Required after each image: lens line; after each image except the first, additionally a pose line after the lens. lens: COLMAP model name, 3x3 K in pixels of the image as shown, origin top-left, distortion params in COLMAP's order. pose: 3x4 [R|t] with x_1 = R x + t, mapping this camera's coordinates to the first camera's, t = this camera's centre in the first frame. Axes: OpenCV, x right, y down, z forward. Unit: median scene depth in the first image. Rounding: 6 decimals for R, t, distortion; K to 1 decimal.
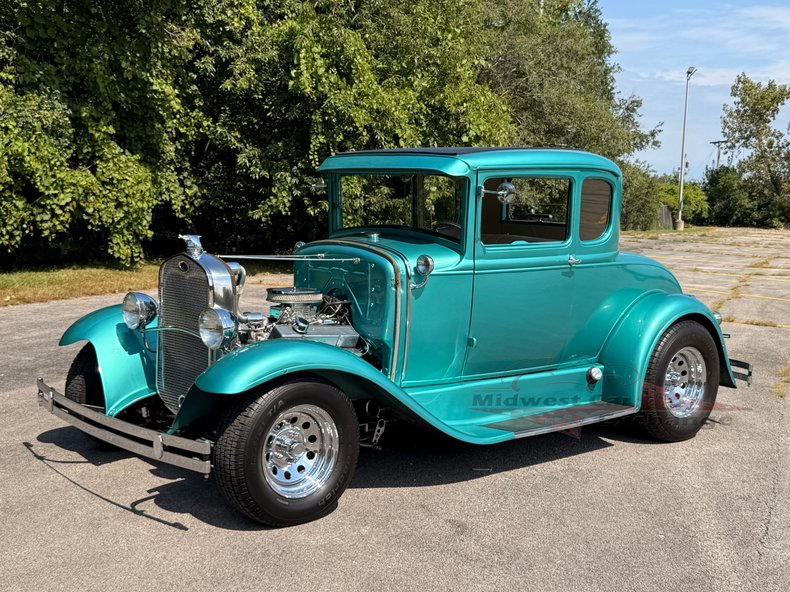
lens RADIAL K [[1008.0, 0, 389.9], [0, 1008.0, 305.6], [0, 0, 1]] dist [0.198945, -0.445833]
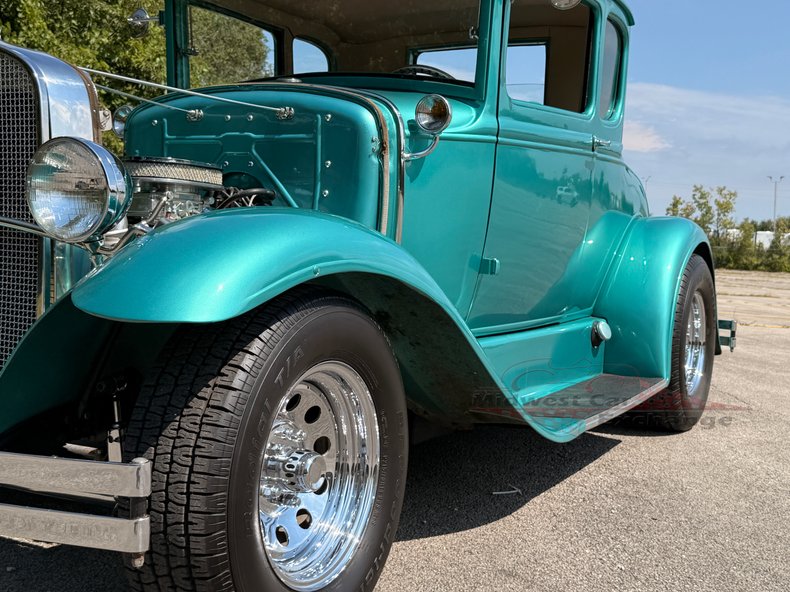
lens RADIAL K [[1008.0, 0, 389.9], [0, 1008.0, 305.6], [0, 0, 1]] dist [0.198945, -0.445833]
pose [[0.932968, -0.020195, 0.359393, -0.161412], [0.032830, 0.999038, -0.029086, 0.067258], [-0.358460, 0.038935, 0.932733, 0.459273]]
